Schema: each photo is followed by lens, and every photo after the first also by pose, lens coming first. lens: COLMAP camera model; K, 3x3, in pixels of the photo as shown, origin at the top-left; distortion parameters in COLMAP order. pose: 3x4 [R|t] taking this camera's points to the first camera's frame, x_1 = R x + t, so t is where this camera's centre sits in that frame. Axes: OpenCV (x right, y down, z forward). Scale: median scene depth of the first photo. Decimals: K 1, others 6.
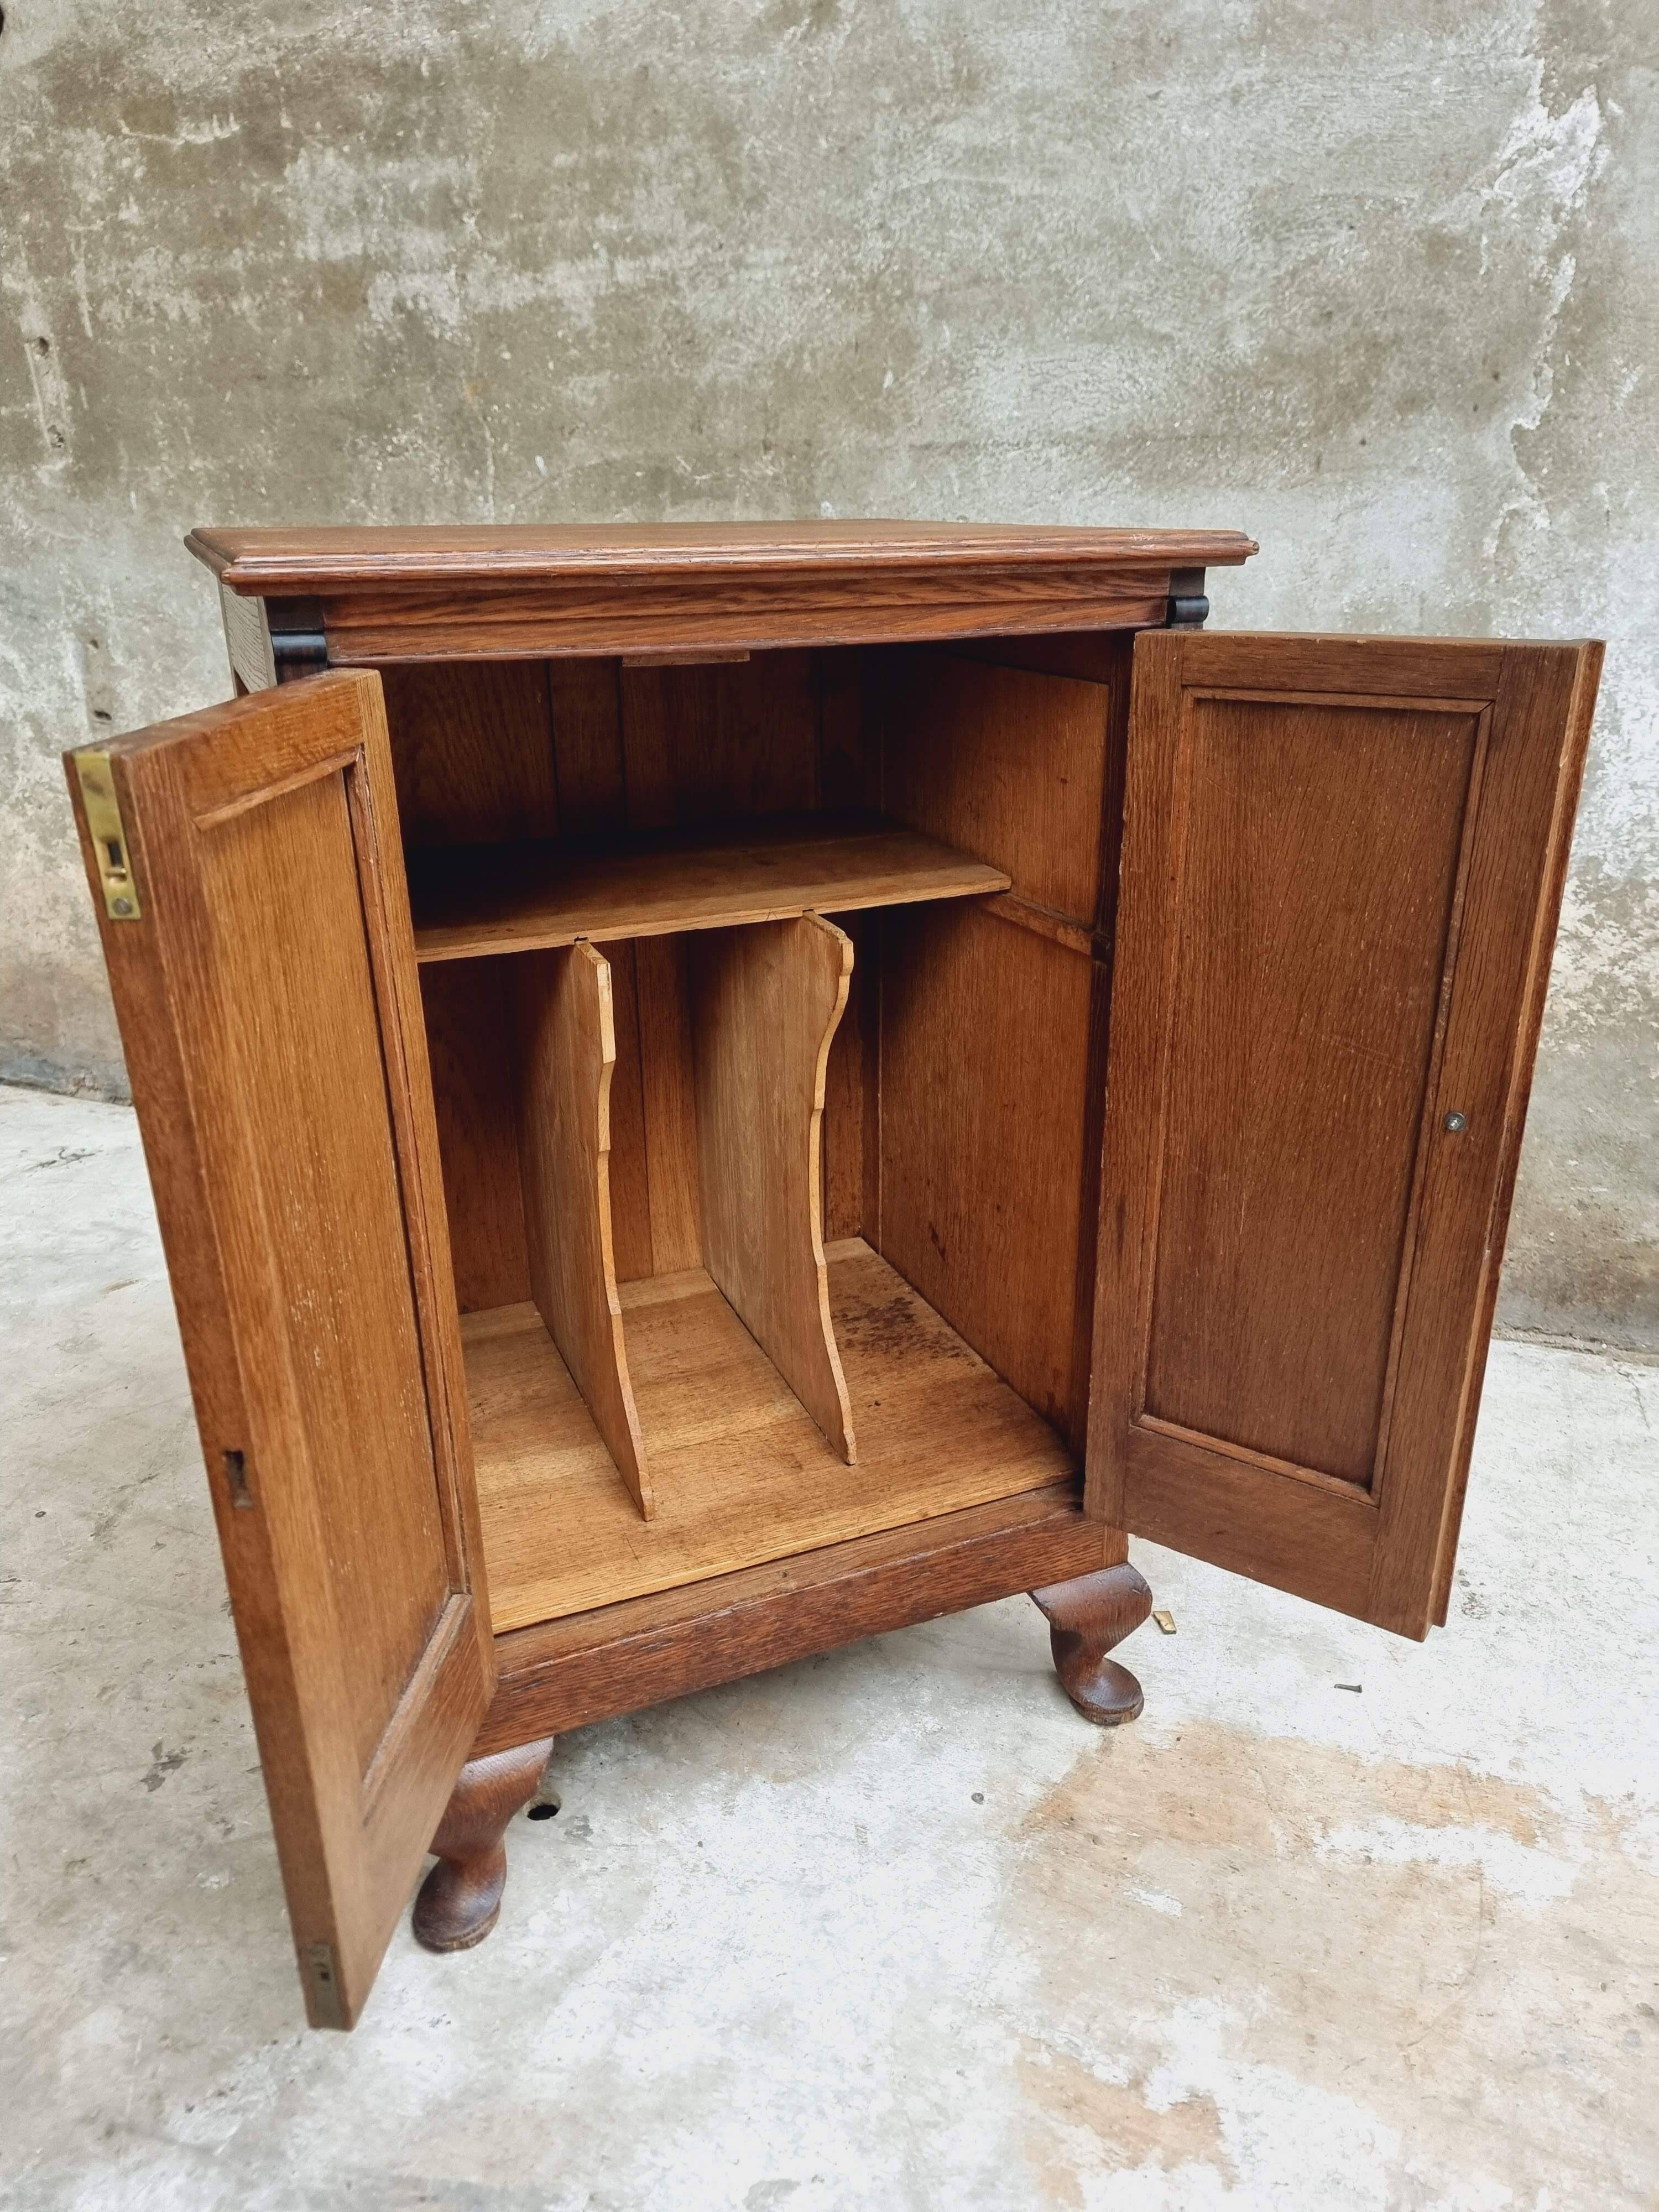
lens RADIAL K [[1552.7, 0, 819.3], [0, 1552.7, 1102.2], [0, 0, 1]] dist [0.062343, -0.052211]
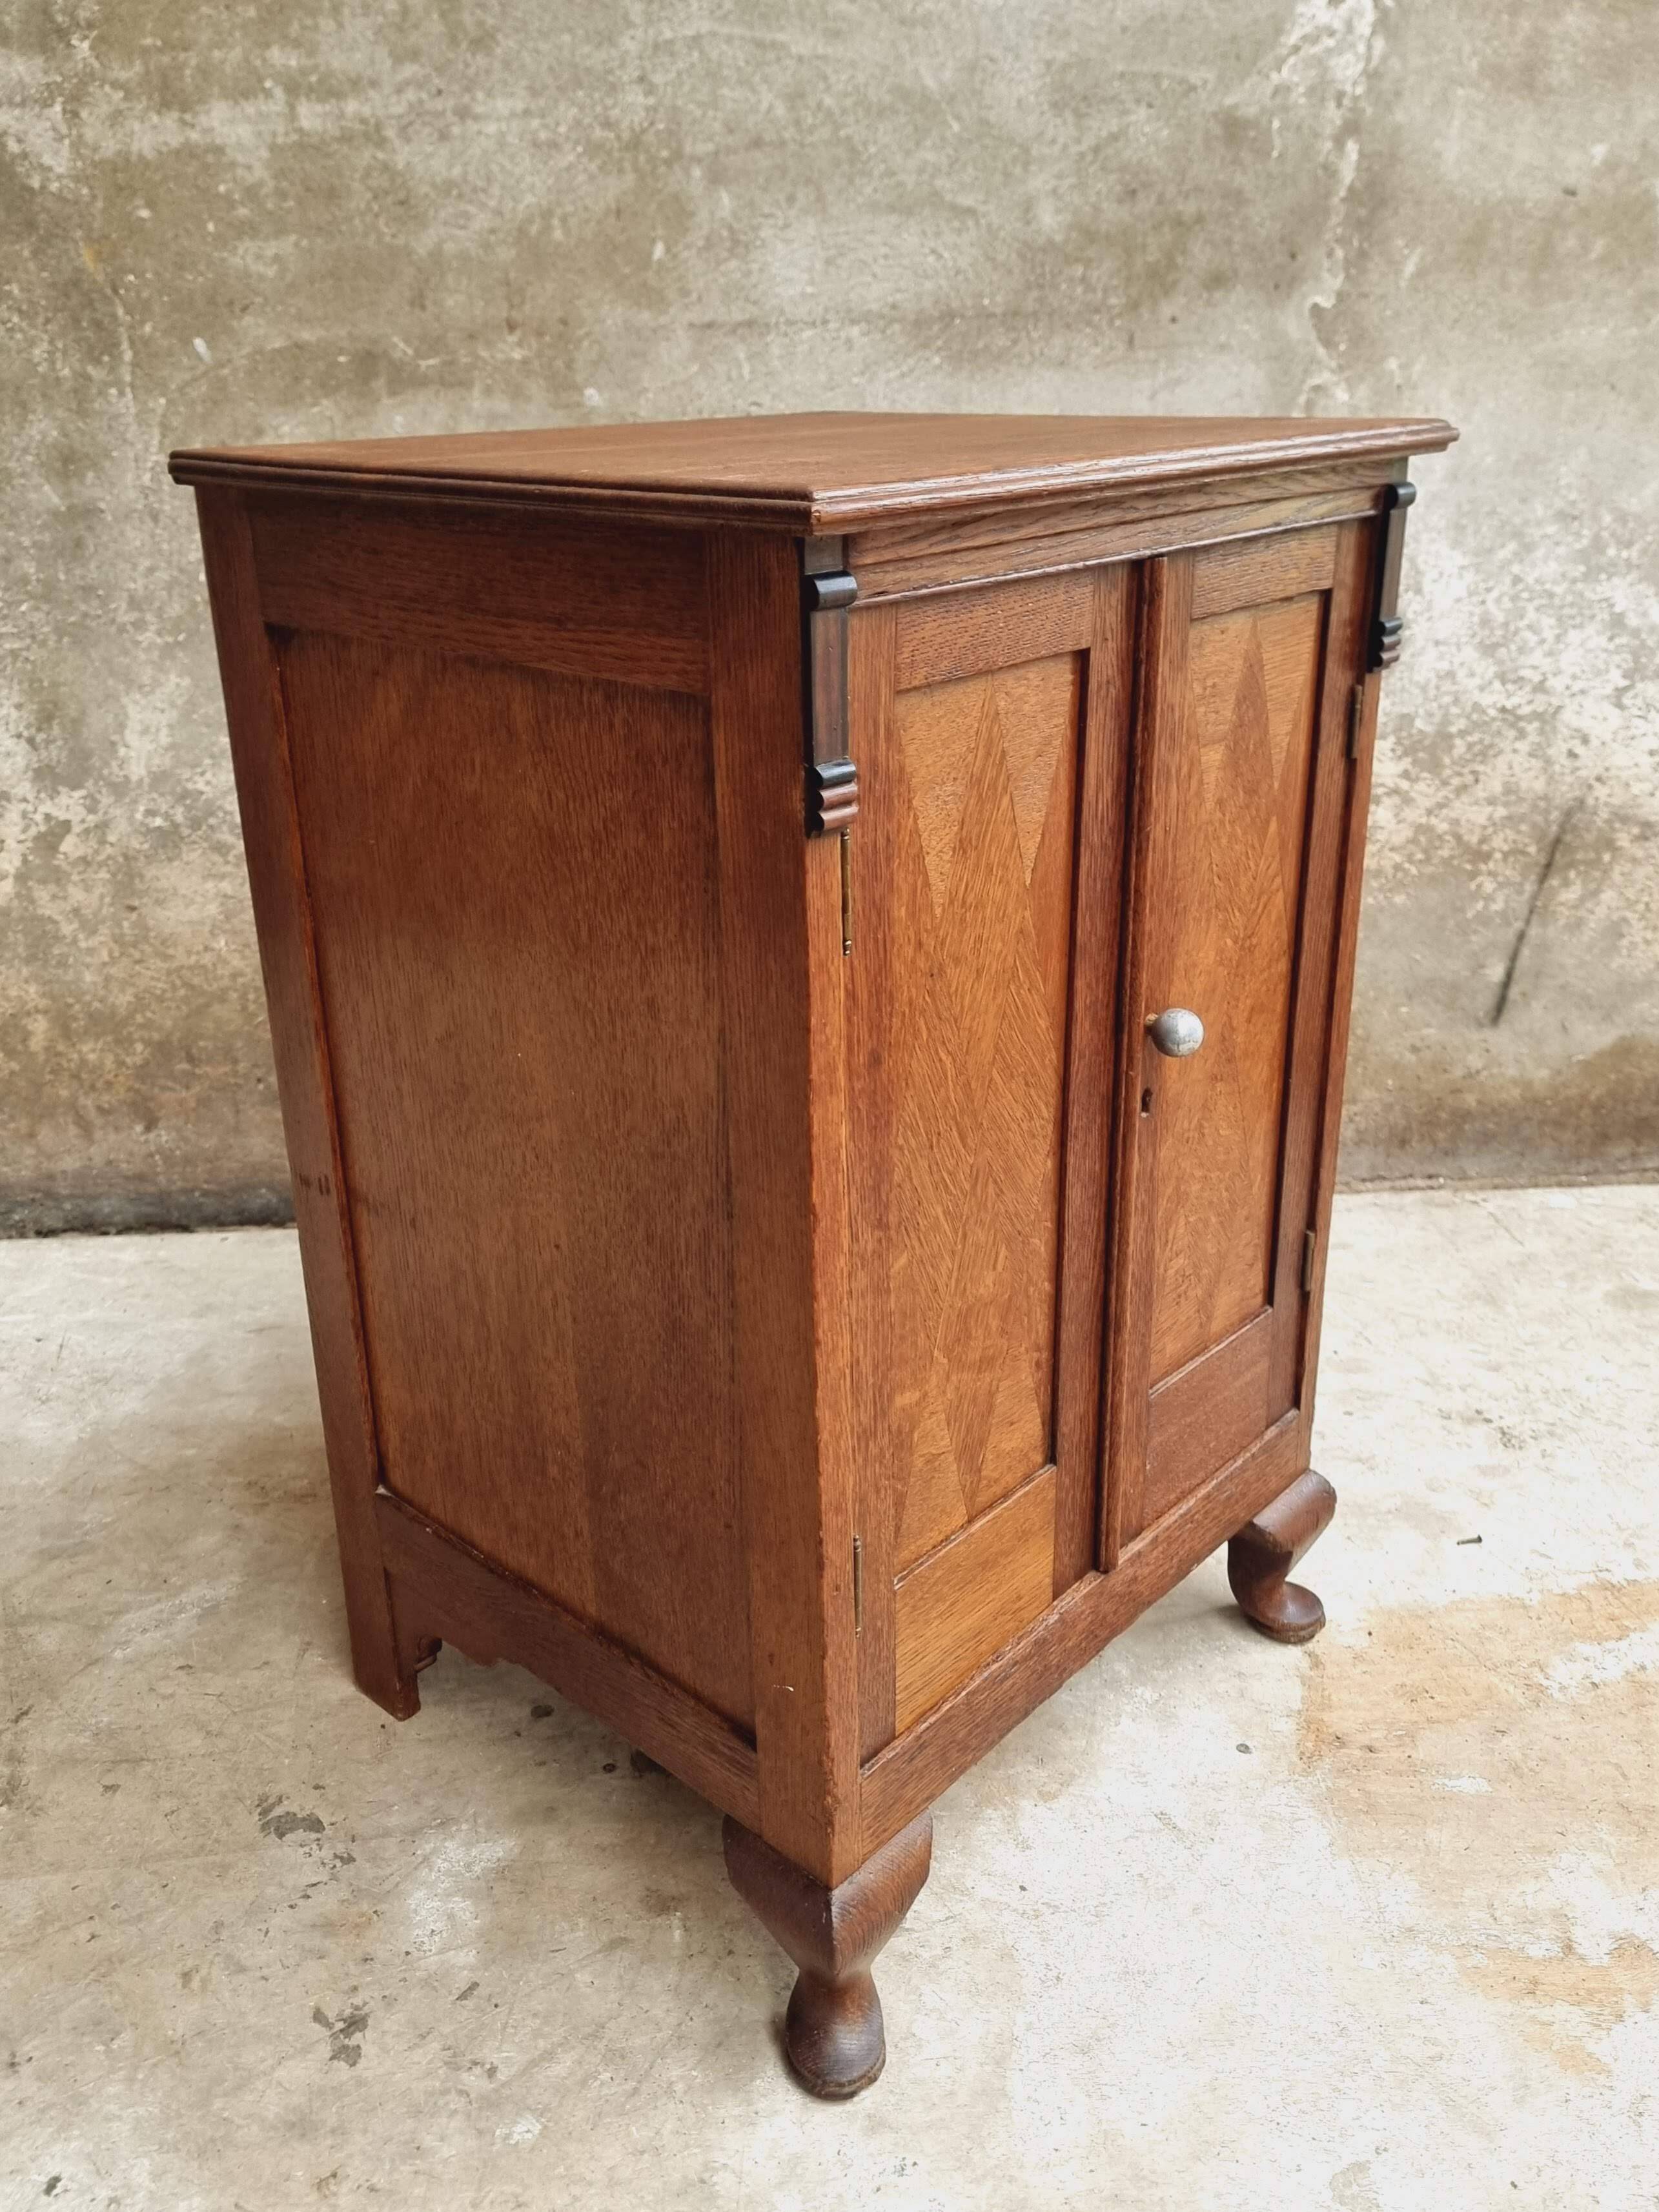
lens RADIAL K [[1823.3, 0, 795.2], [0, 1823.3, 1026.7], [0, 0, 1]] dist [0.060035, -0.049558]
pose [[0.912284, -0.154876, 0.379145, -0.368963], [0.162263, 0.986667, 0.012612, -0.032525], [-0.376043, 0.050015, 0.925251, 0.038322]]
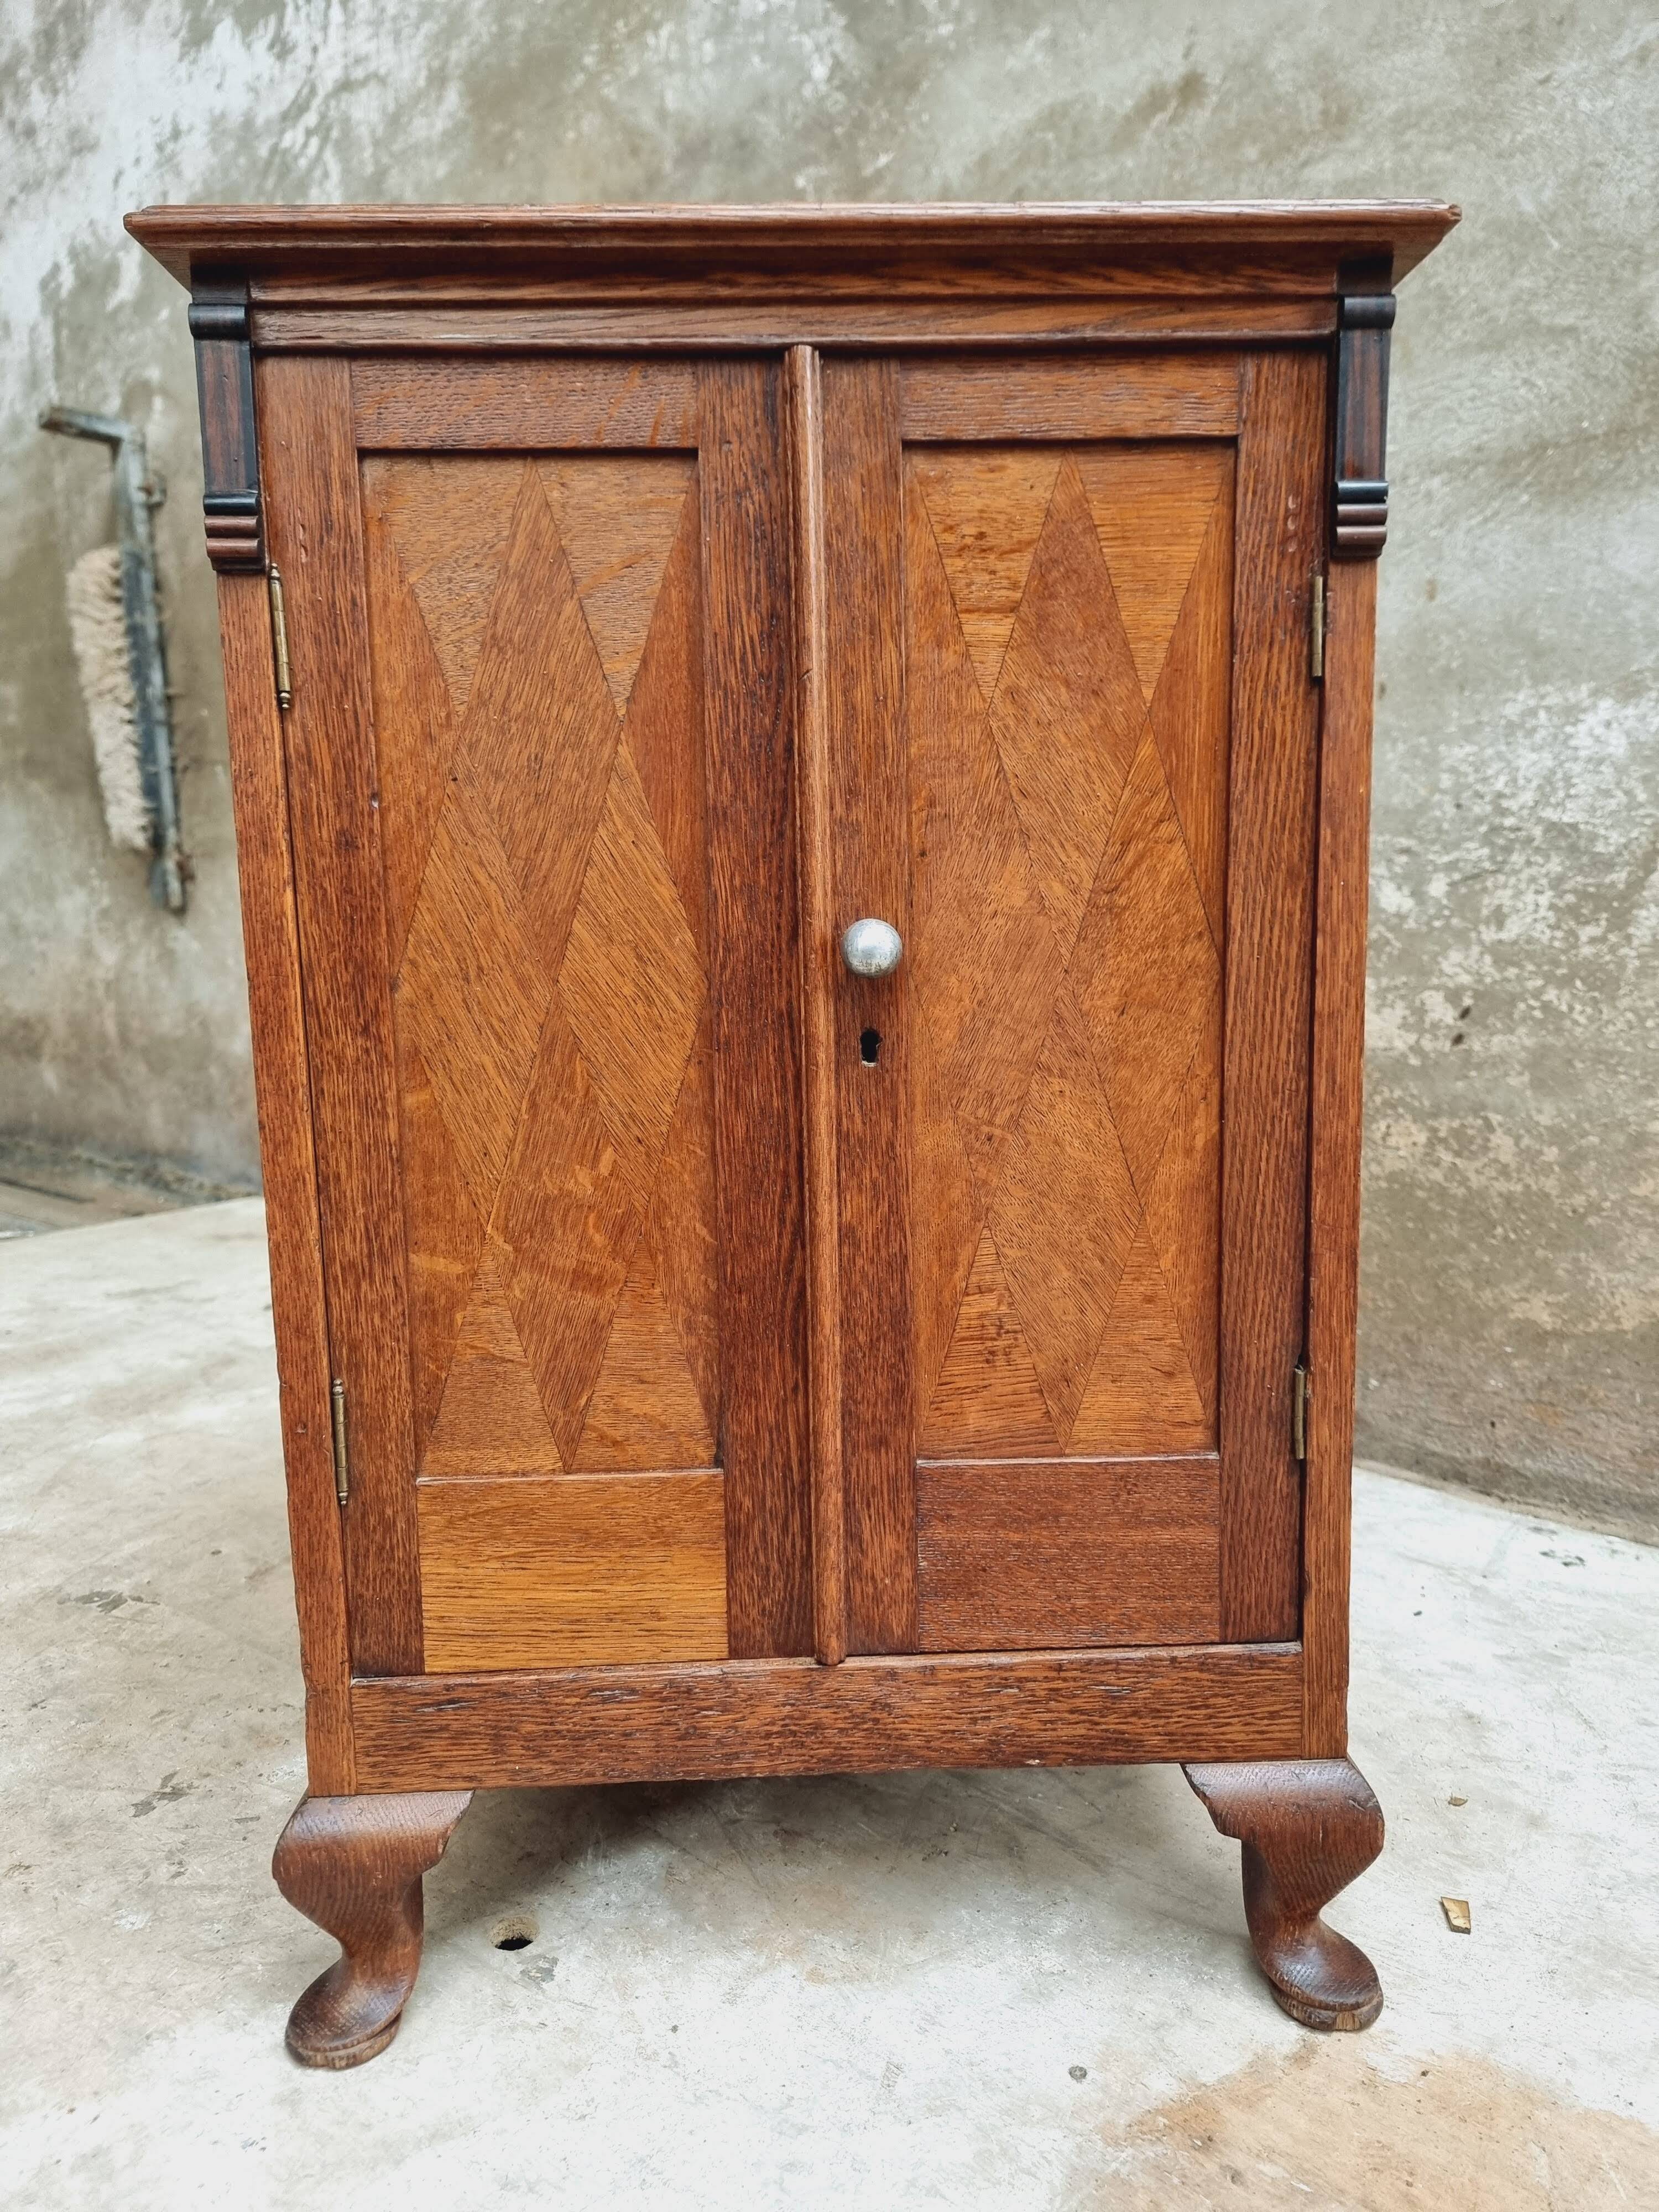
lens RADIAL K [[1549.9, 0, 826.9], [0, 1549.9, 1107.5], [0, 0, 1]] dist [0.072945, -0.072995]
pose [[0.935090, 0.043190, -0.351770, 0.162592], [-0.121605, 0.971391, -0.203990, 0.142636], [0.332896, 0.233525, 0.913590, 0.186121]]
